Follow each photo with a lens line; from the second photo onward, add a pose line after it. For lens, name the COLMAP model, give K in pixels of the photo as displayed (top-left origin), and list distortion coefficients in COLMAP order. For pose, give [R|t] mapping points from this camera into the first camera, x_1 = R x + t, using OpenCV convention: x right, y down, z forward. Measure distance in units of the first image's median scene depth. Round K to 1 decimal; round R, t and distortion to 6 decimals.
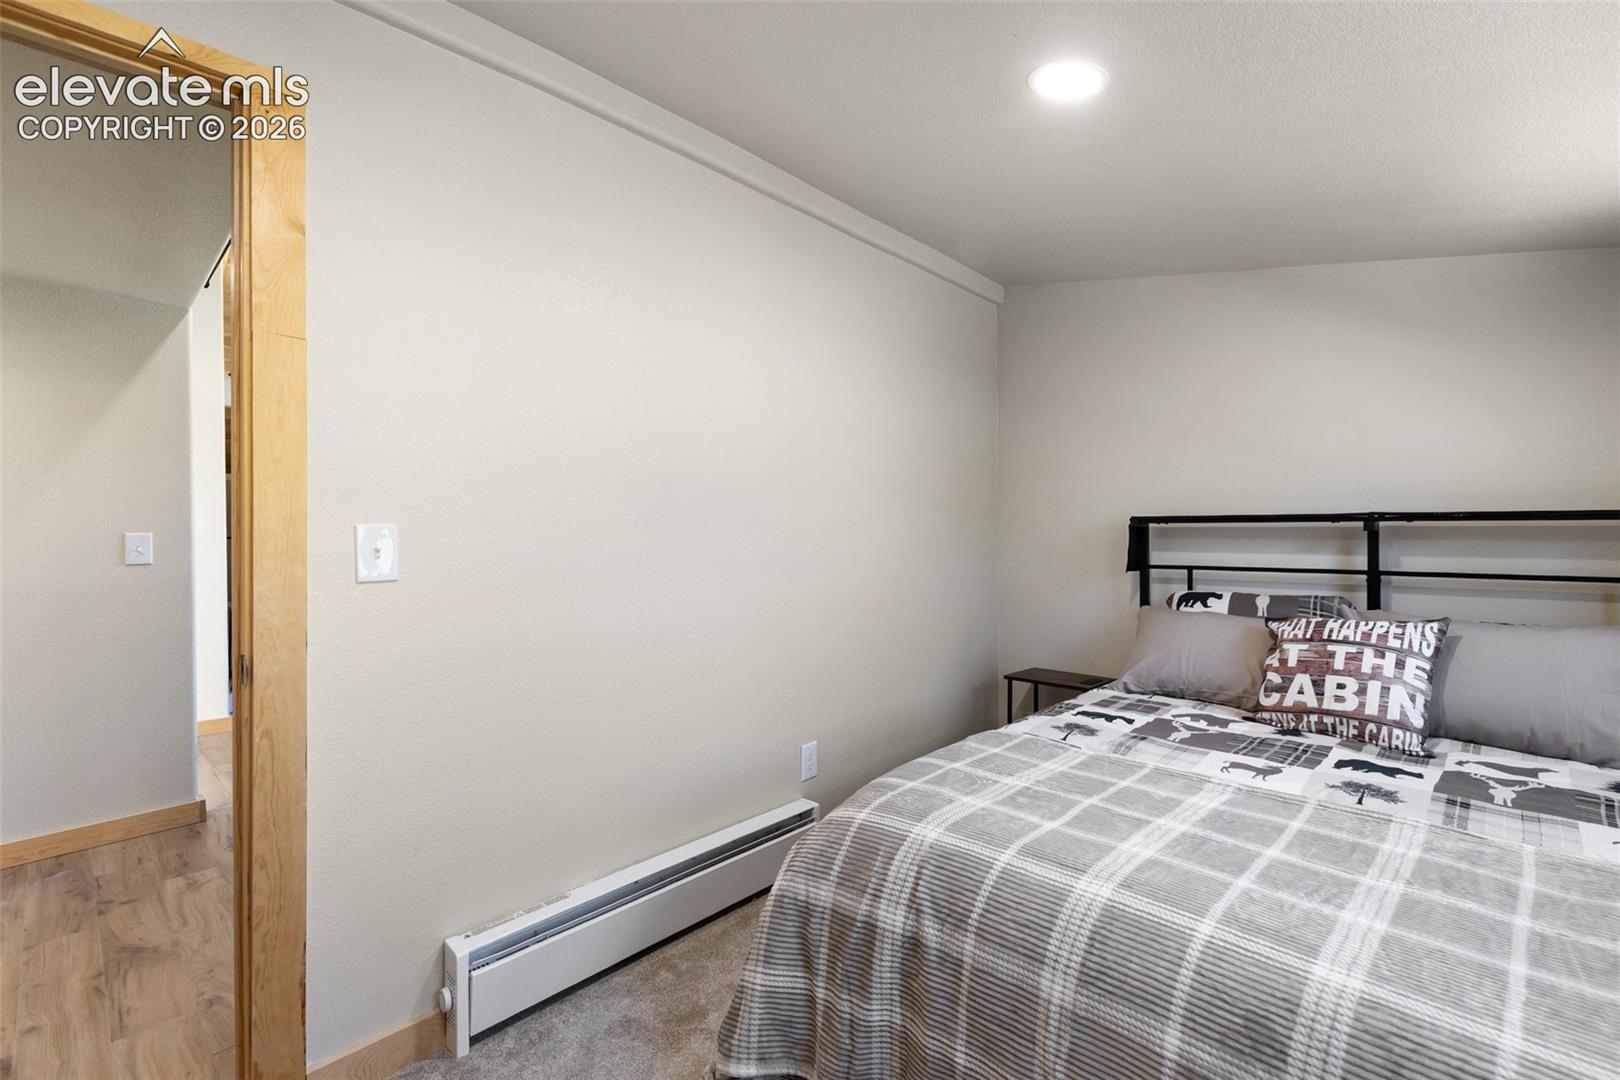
lens RADIAL K [[753.7, 0, 794.0], [0, 753.7, 526.1], [0, 0, 1]] dist [0.001975, -0.001419]
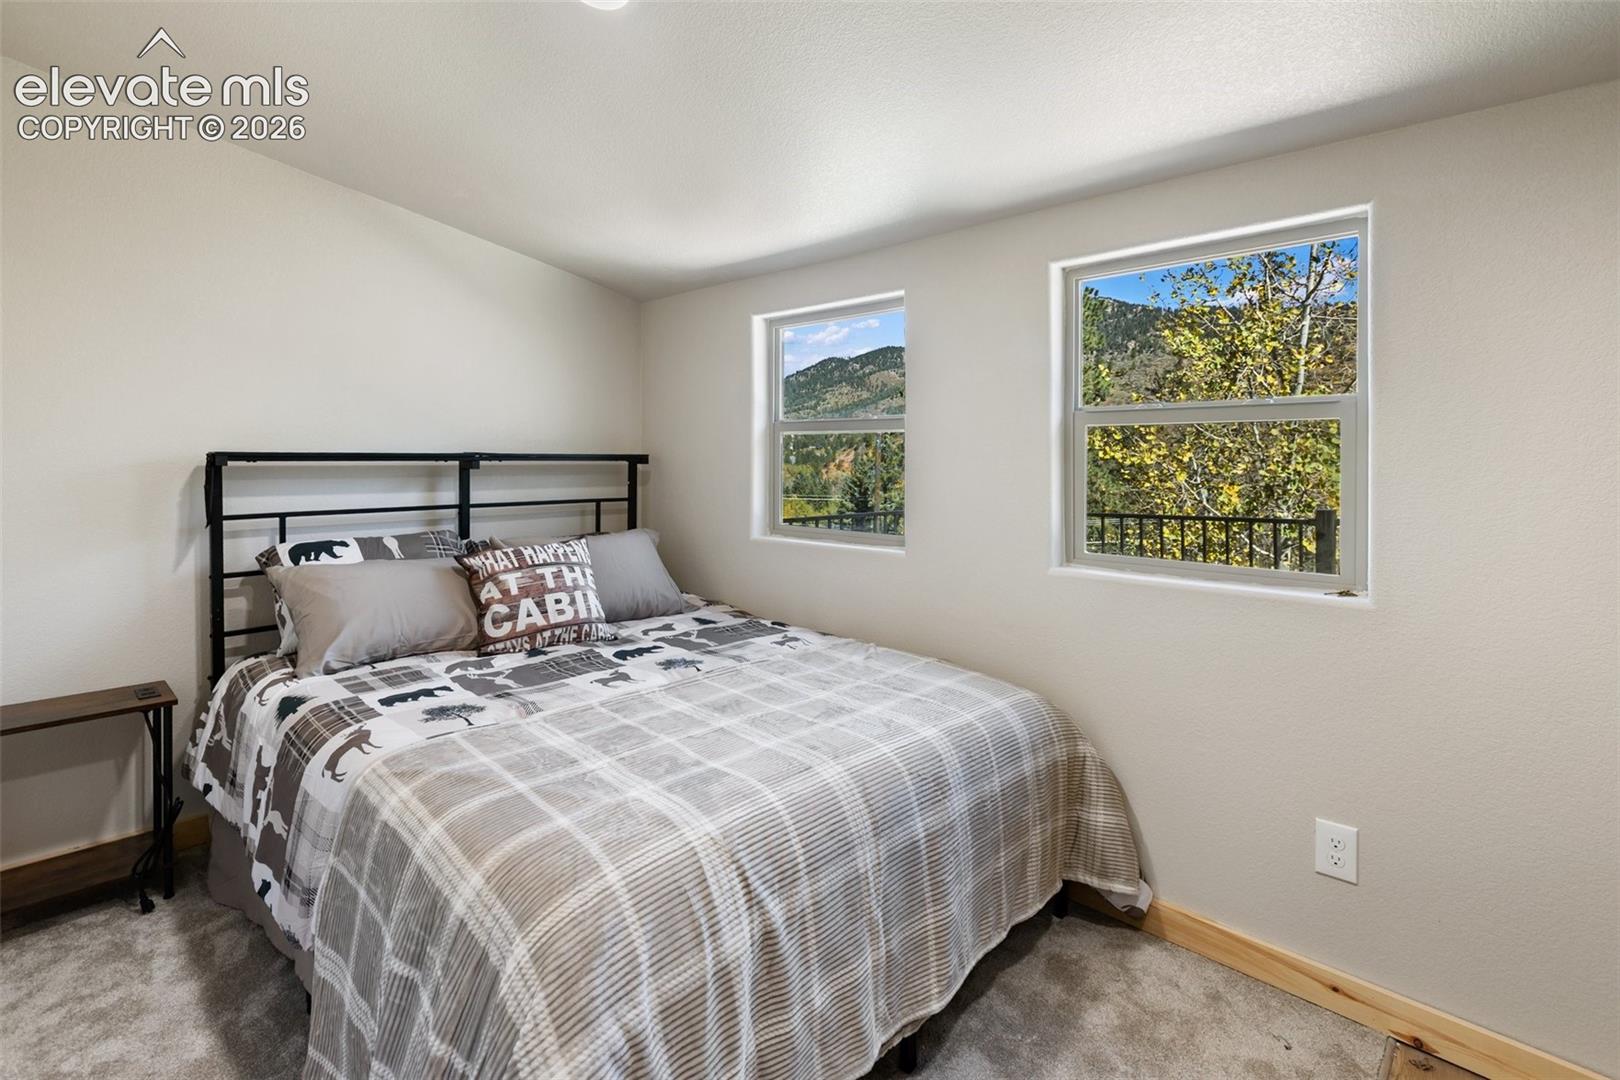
lens RADIAL K [[753.7, 0, 834.6], [0, 753.7, 459.0], [0, 0, 1]] dist [0.001975, -0.001419]
pose [[-0.027319, 0.003260, 0.999621, -0.480614], [-0.002539, 0.999991, -0.003330, -0.008065], [-0.999624, -0.002629, -0.027310, 0.615670]]
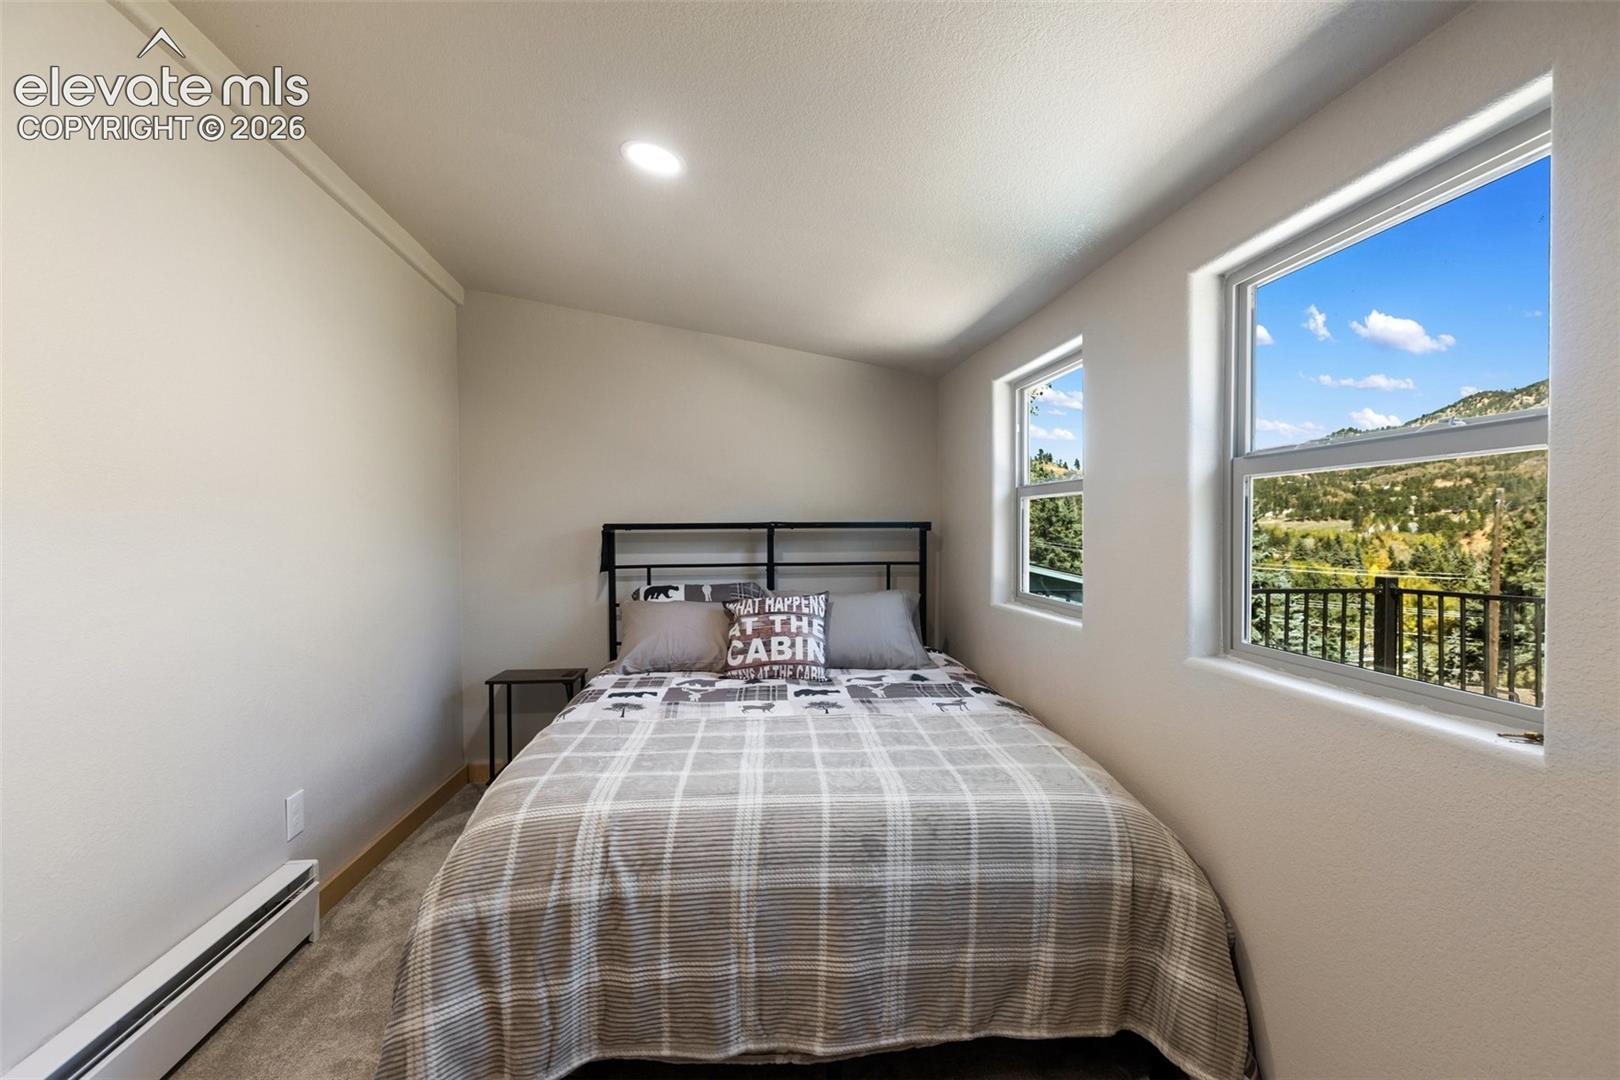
lens RADIAL K [[753.7, 0, 828.5], [0, 753.7, 538.6], [0, 0, 1]] dist [0.001975, -0.001419]
pose [[0.634905, -0.009434, 0.772533, -0.328423], [0.002499, 0.999945, 0.010156, -0.000858], [-0.772586, -0.004517, 0.634894, 0.023320]]
